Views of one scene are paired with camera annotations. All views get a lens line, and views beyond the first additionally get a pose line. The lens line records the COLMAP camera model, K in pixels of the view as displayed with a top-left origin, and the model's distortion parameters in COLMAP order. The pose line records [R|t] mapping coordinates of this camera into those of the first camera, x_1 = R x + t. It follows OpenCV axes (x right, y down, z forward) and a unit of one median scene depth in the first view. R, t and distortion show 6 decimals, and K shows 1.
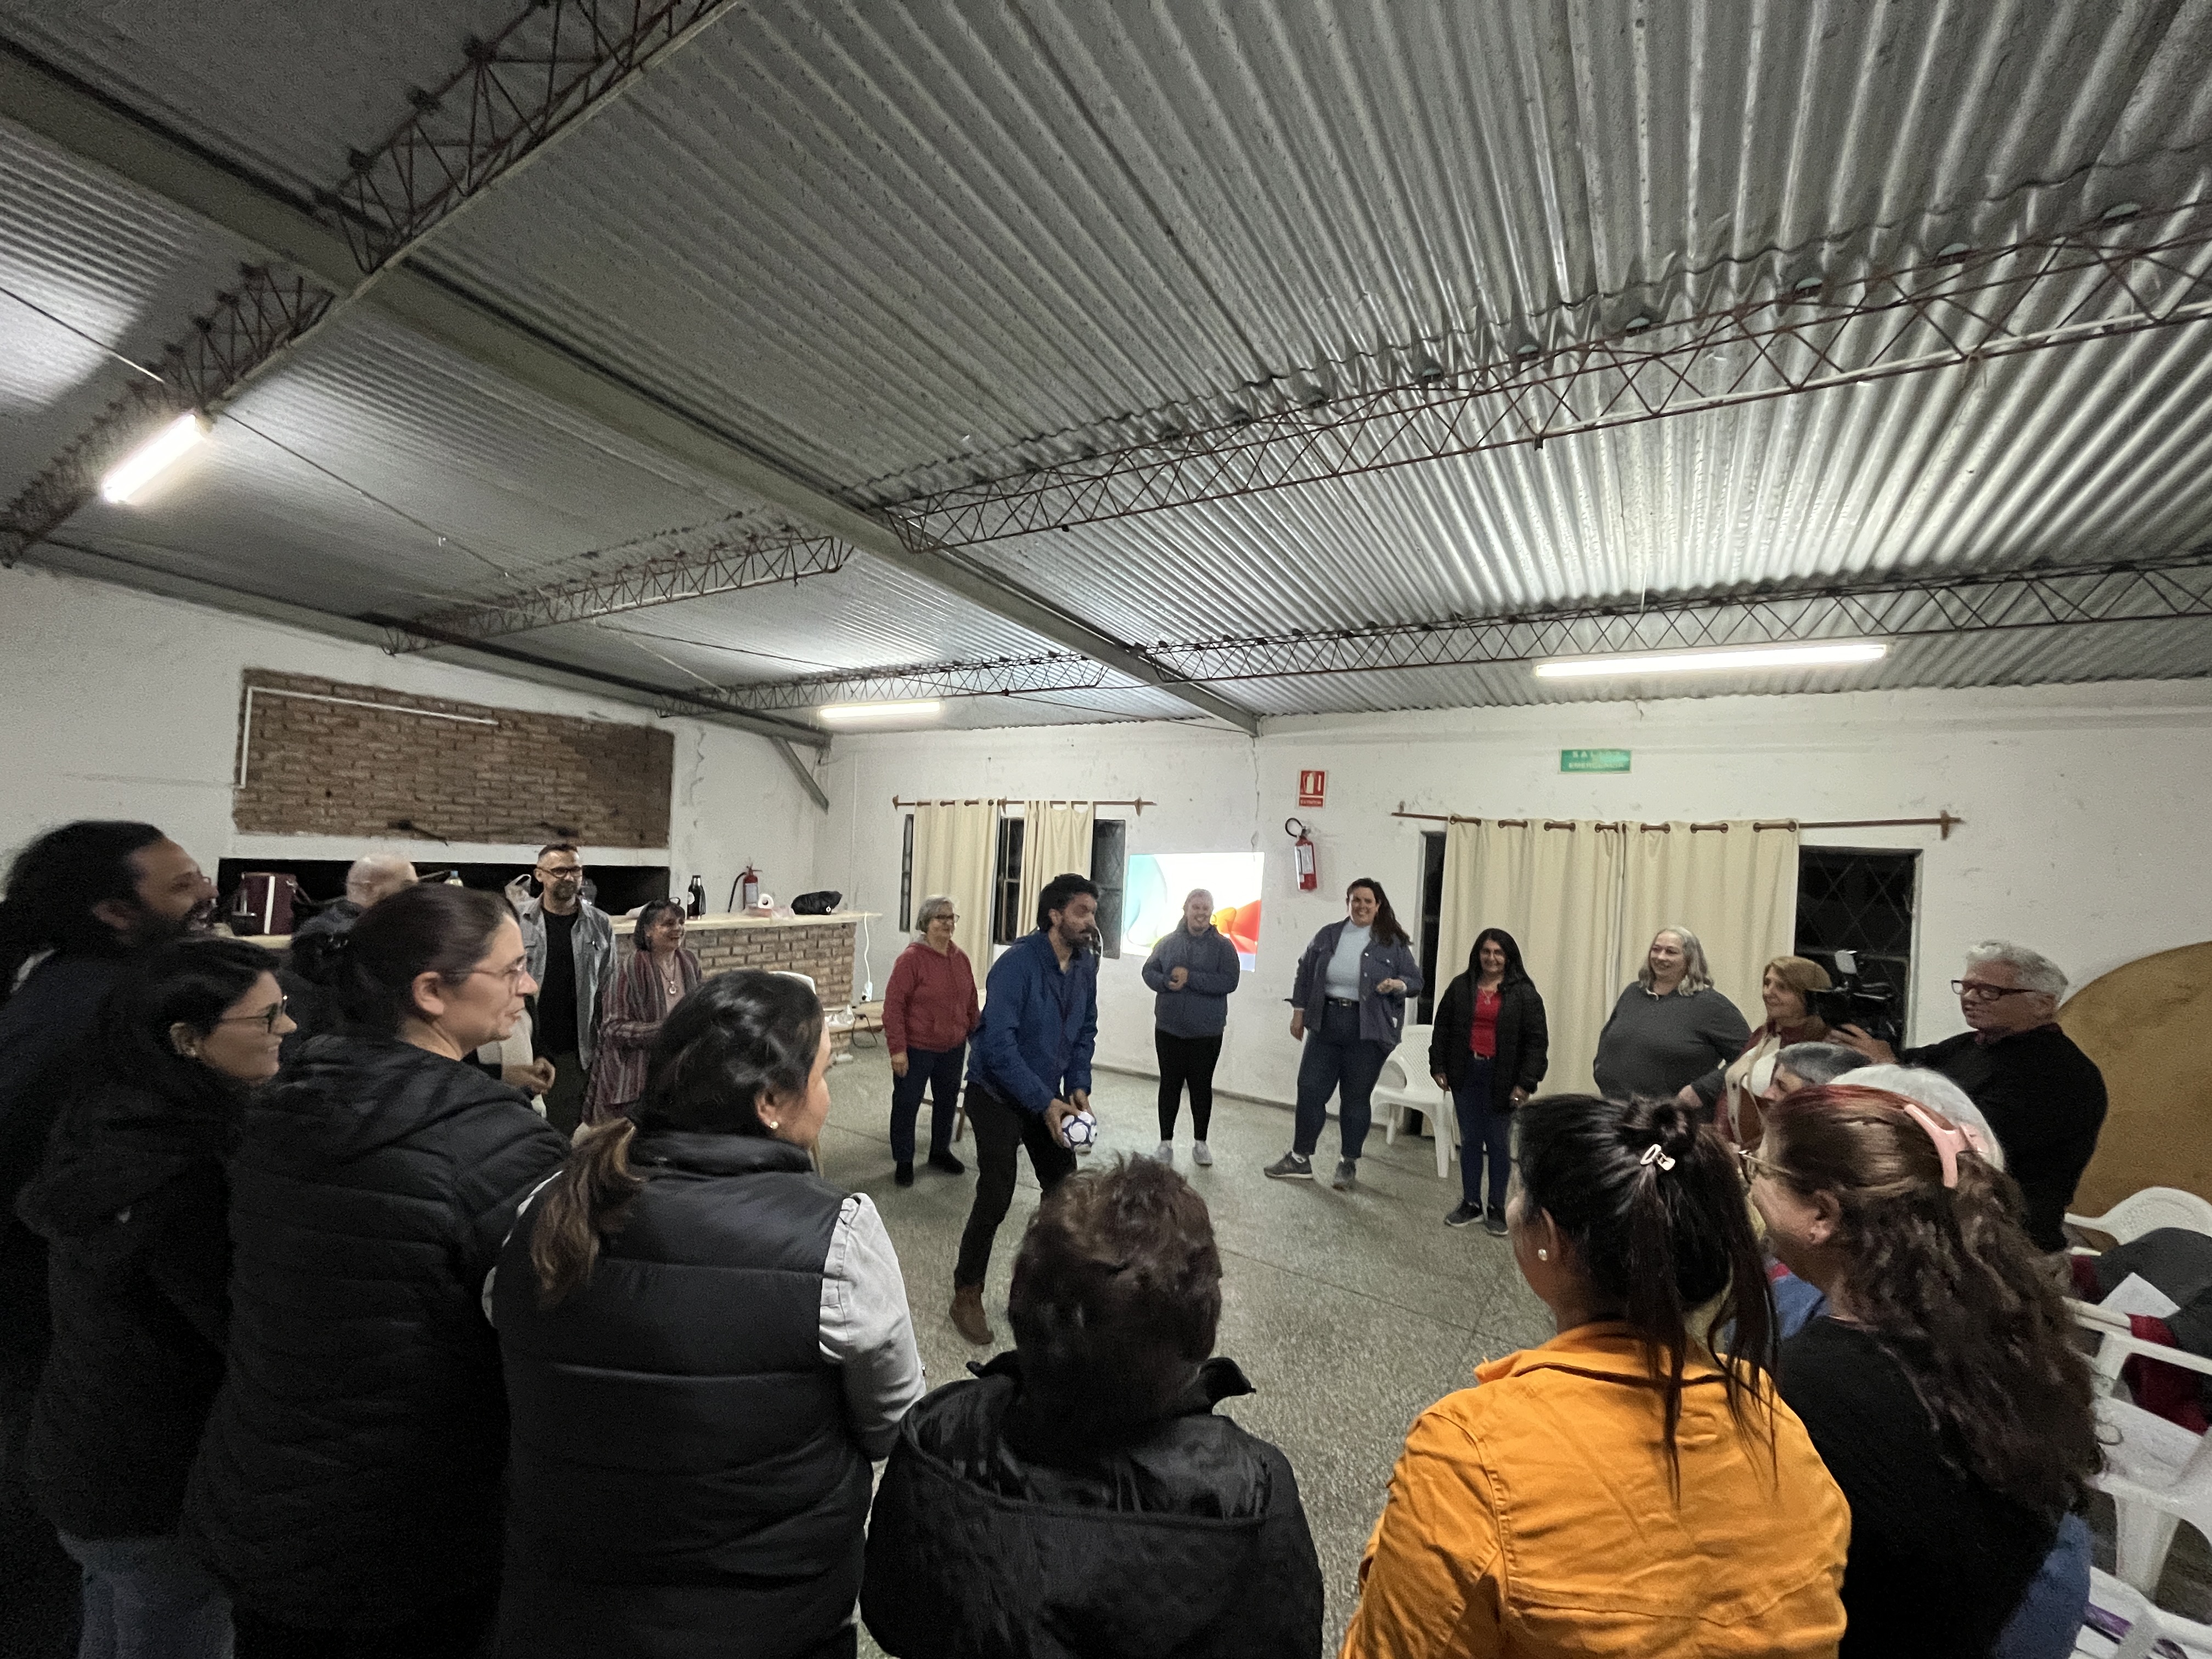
lens RADIAL K [[892.2, 0, 1107.2], [0, 892.2, 841.8], [0, 0, 1]] dist [-0.001459, -0.000985]
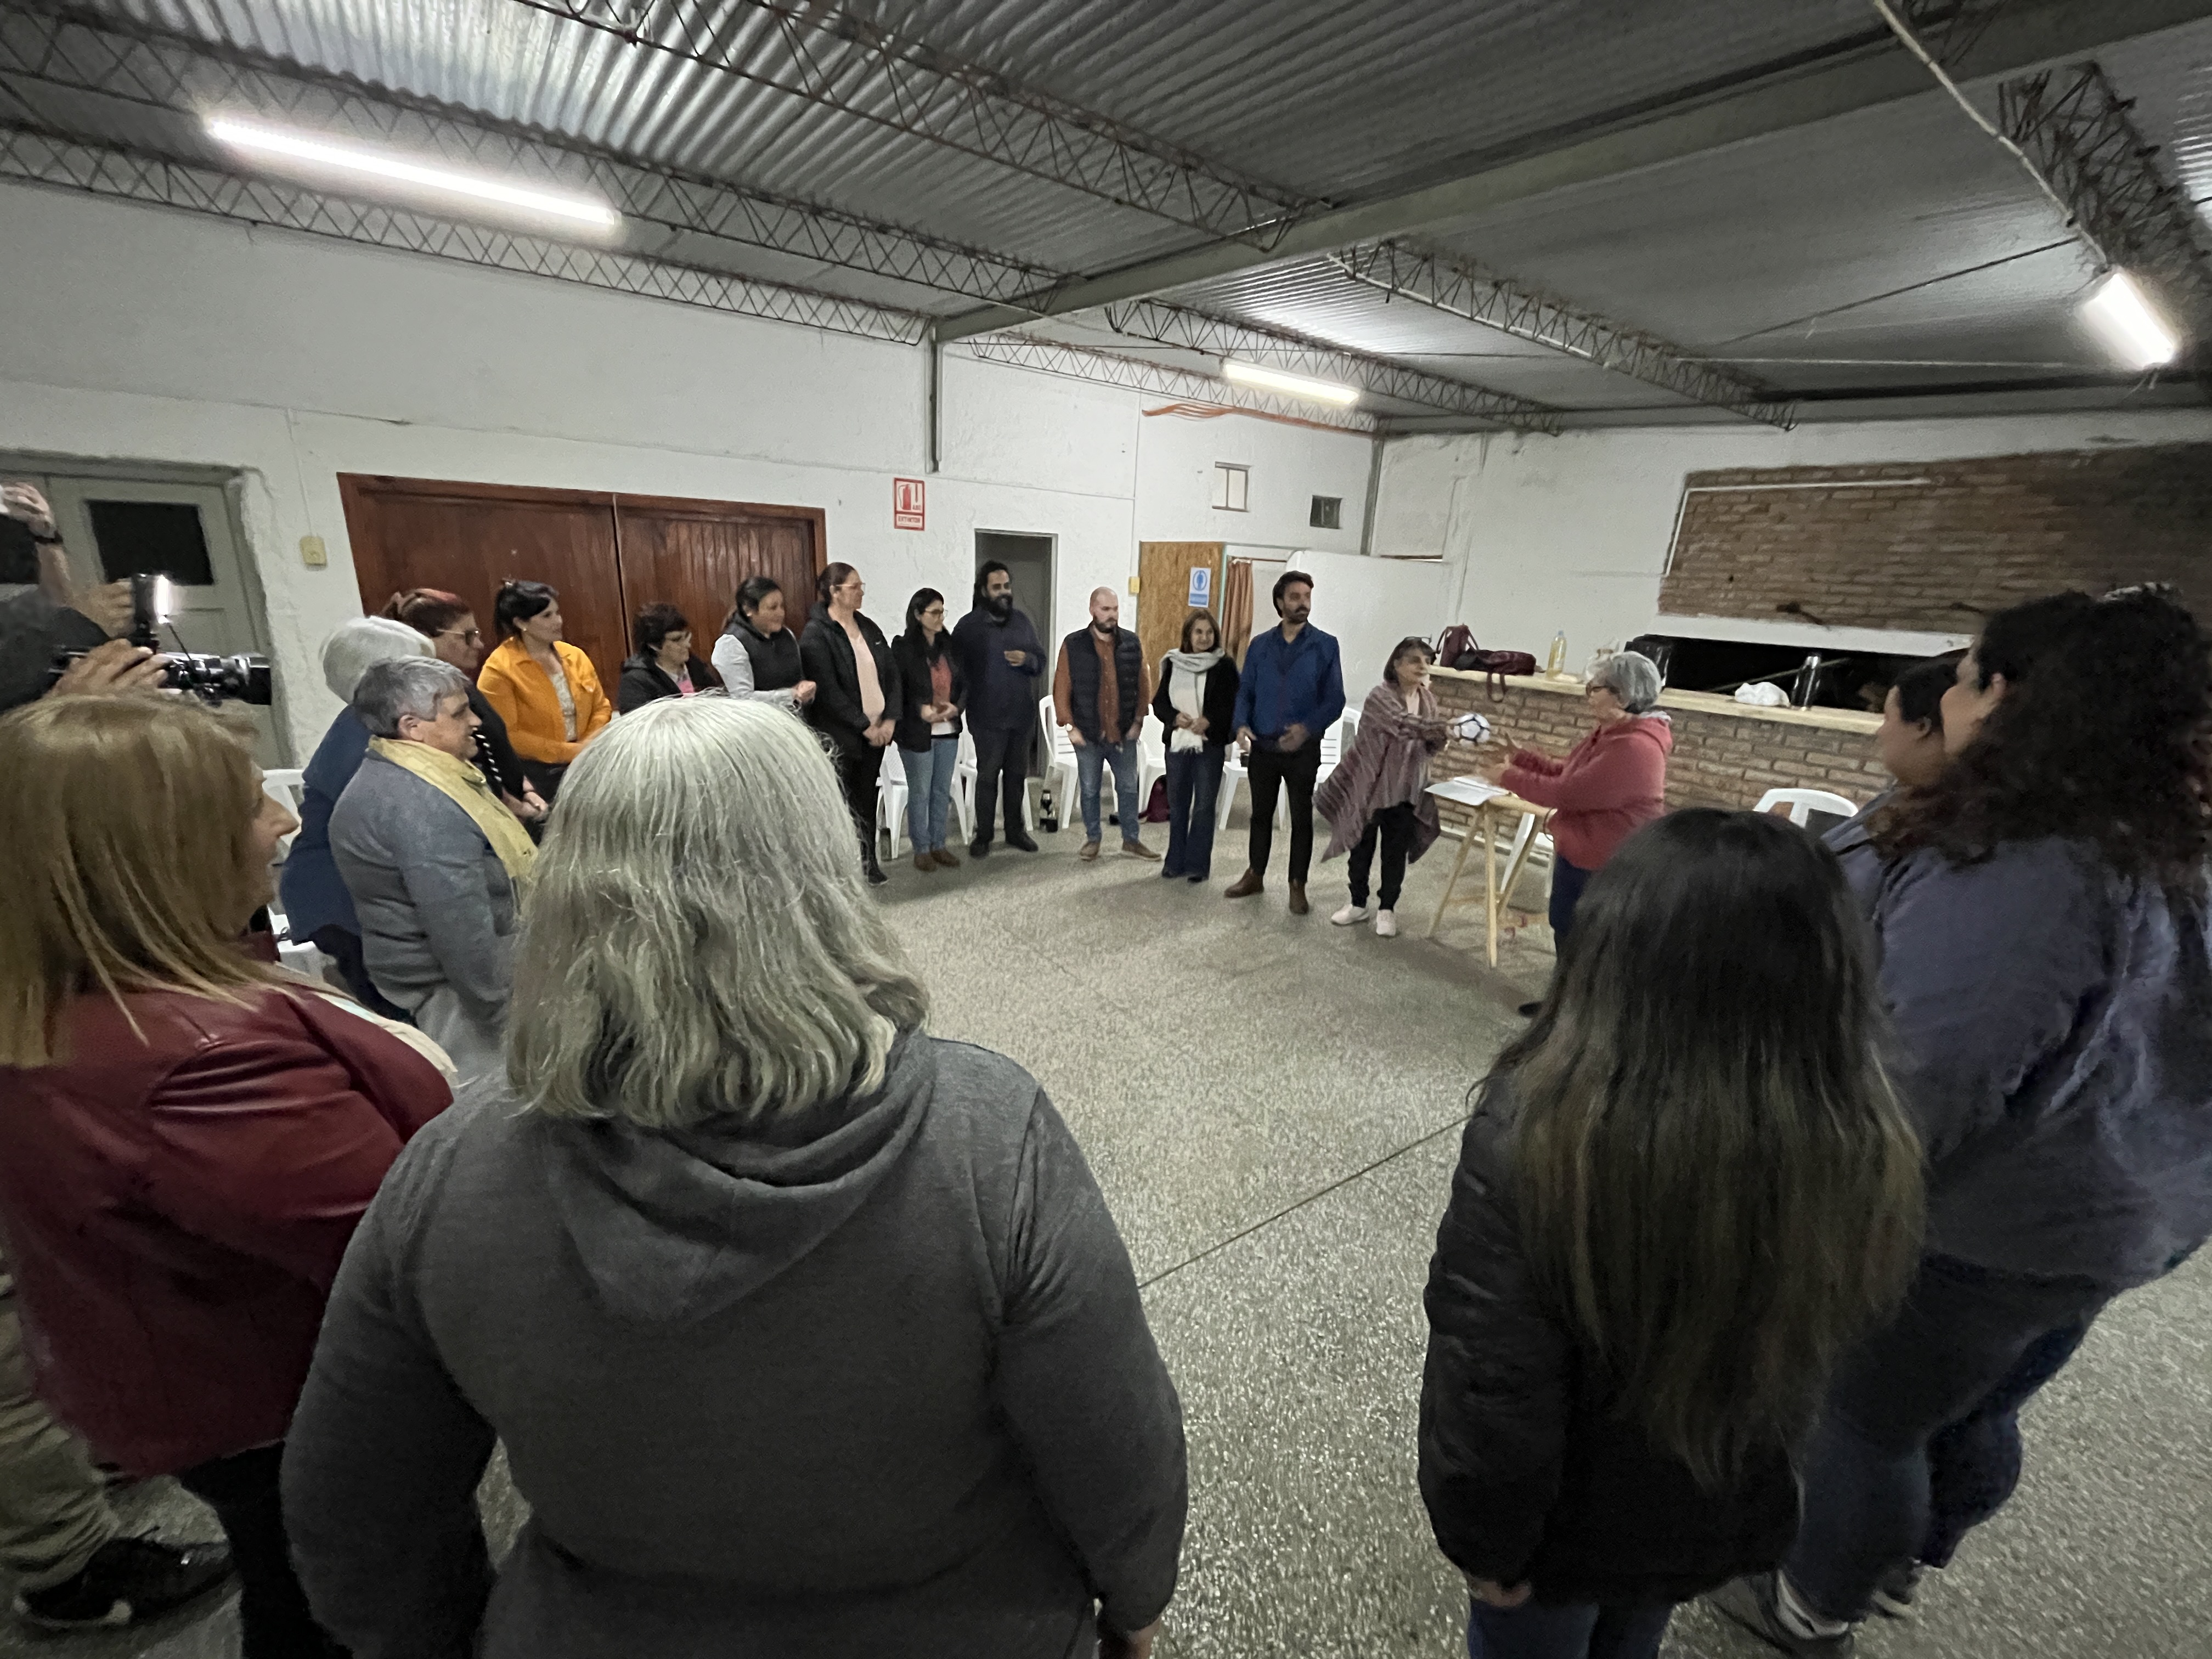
lens RADIAL K [[892.2, 0, 1107.2], [0, 892.2, 841.8], [0, 0, 1]] dist [-0.001459, -0.000985]
pose [[-0.377157, 0.192500, -0.905923, 0.448658], [-0.056909, 0.971495, 0.230126, 0.049206], [0.924399, 0.138349, -0.355451, 0.672733]]
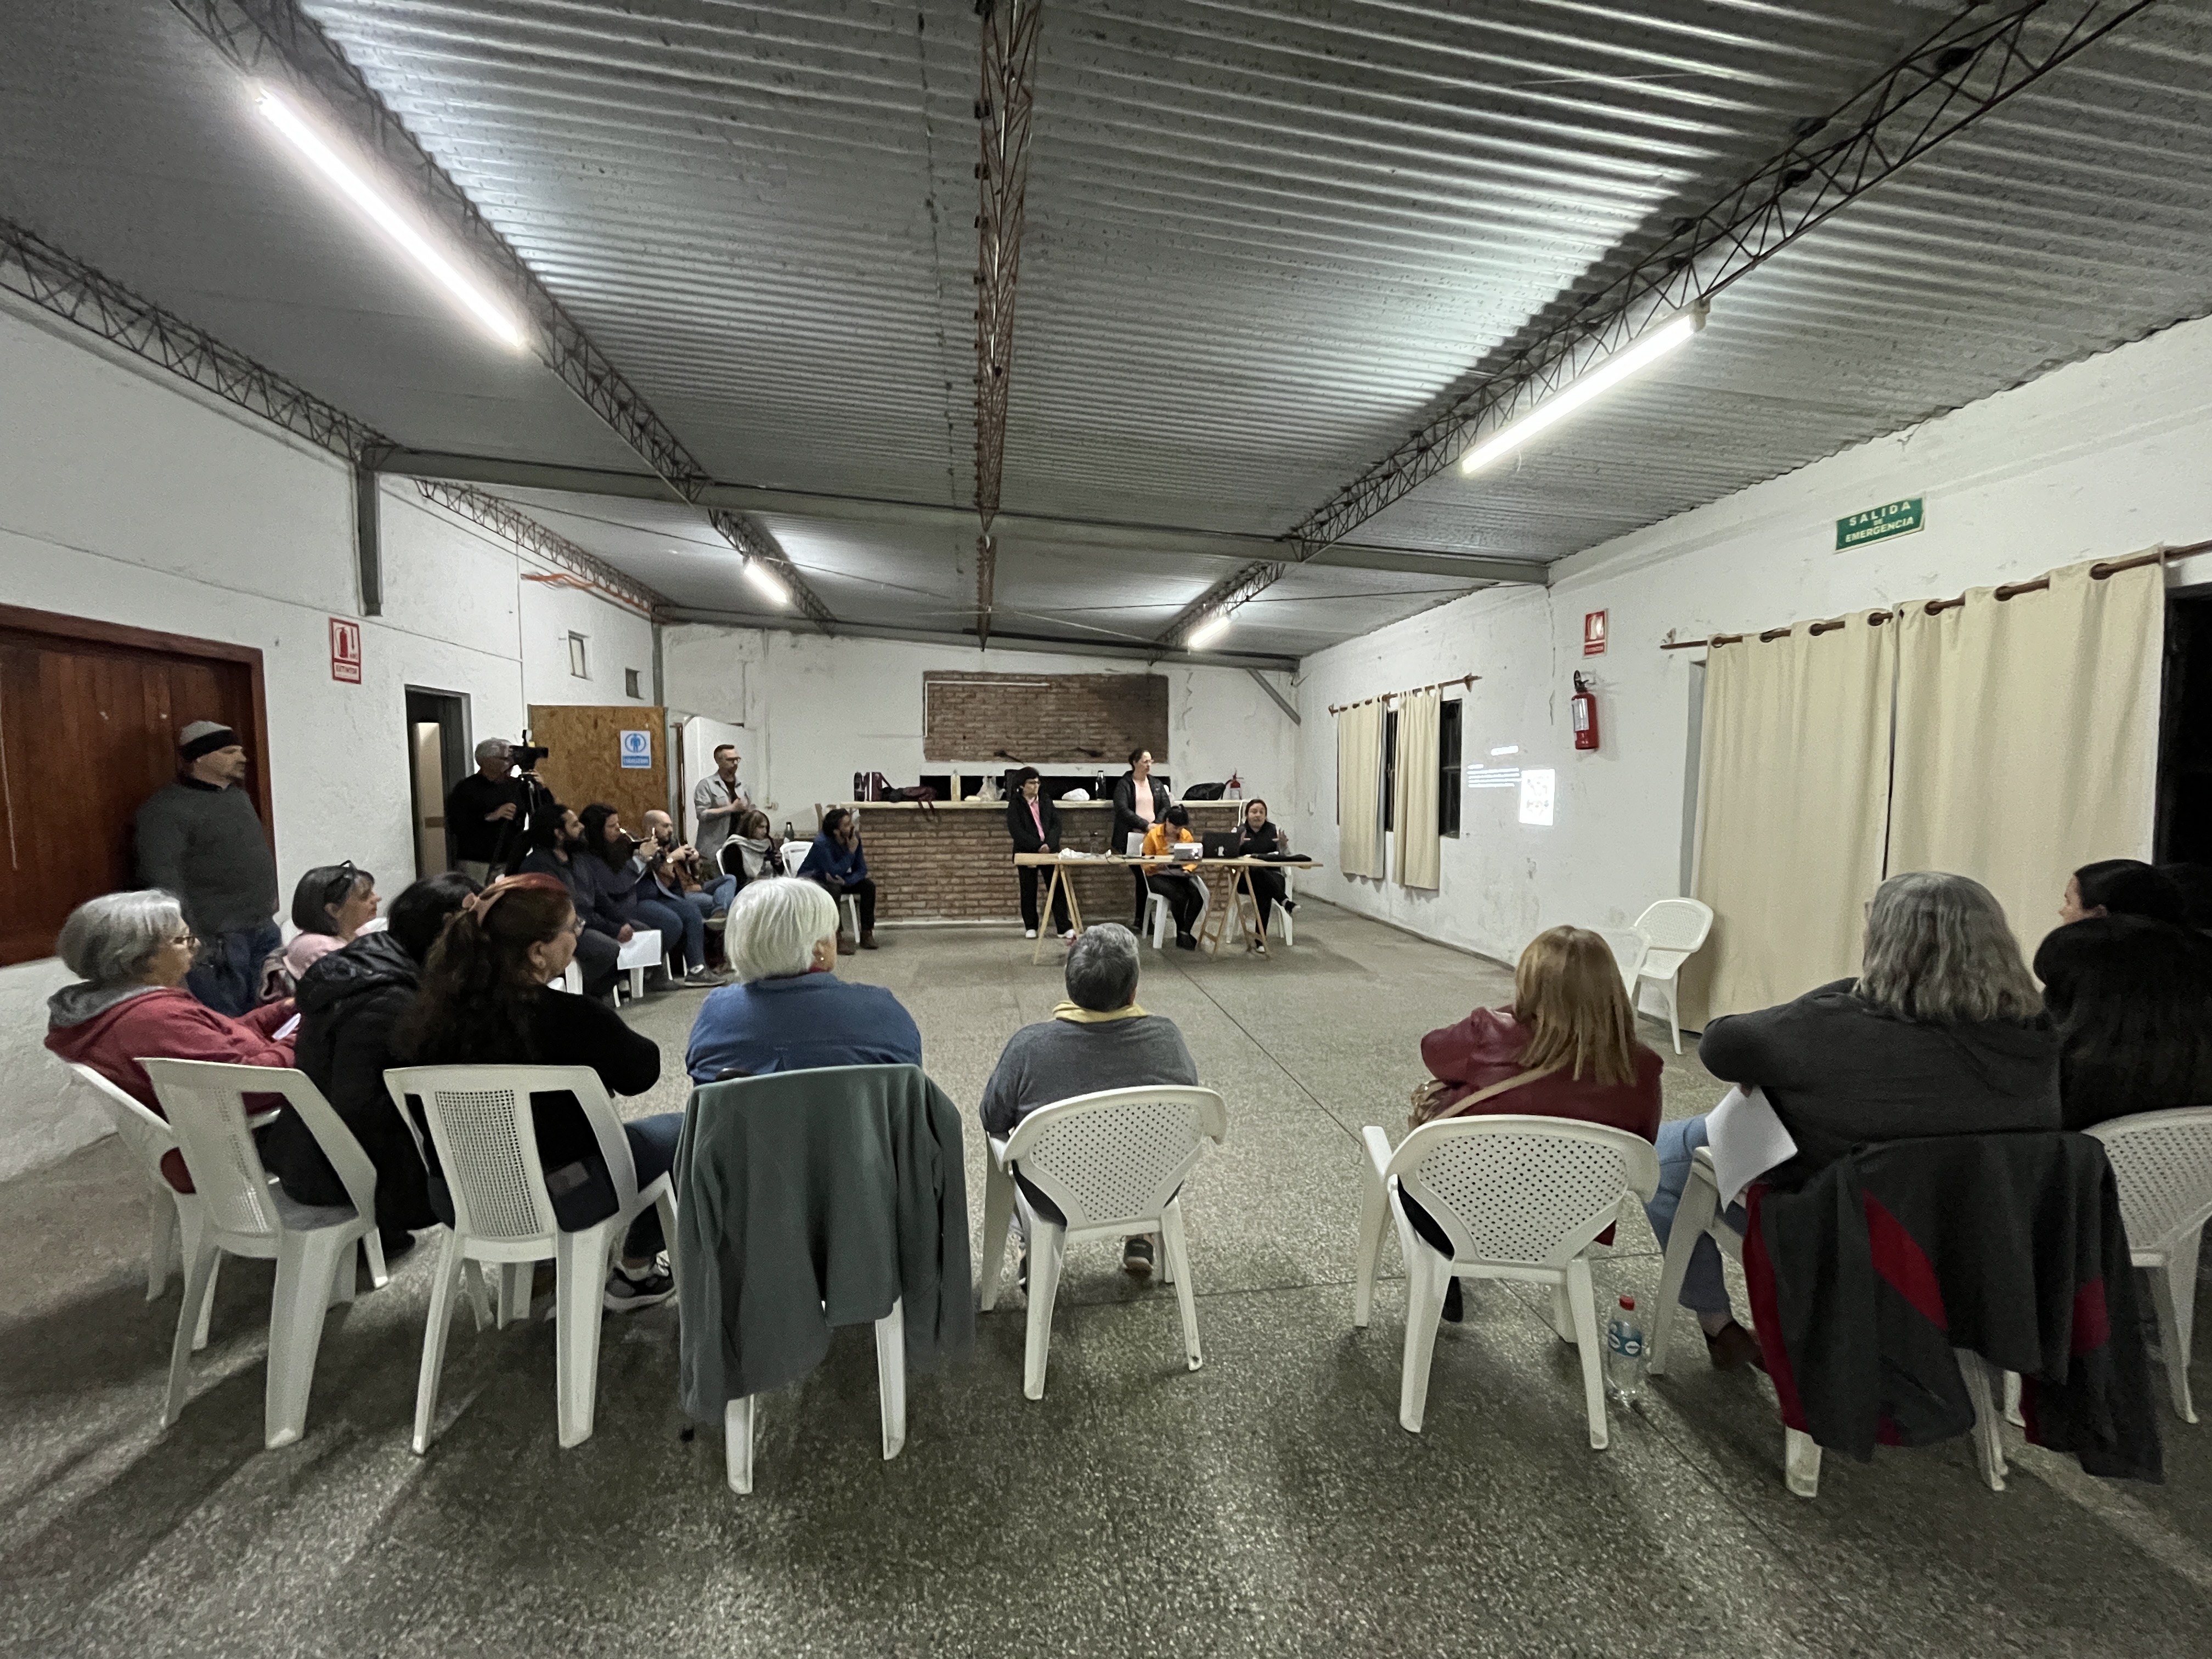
lens RADIAL K [[892.2, 0, 1107.2], [0, 892.2, 841.8], [0, 0, 1]] dist [-0.001459, -0.000985]
pose [[0.657344, -0.002031, -0.753588, 0.577451], [0.044639, 0.998345, 0.036247, 0.092028], [0.752268, -0.057466, 0.656347, 0.051458]]
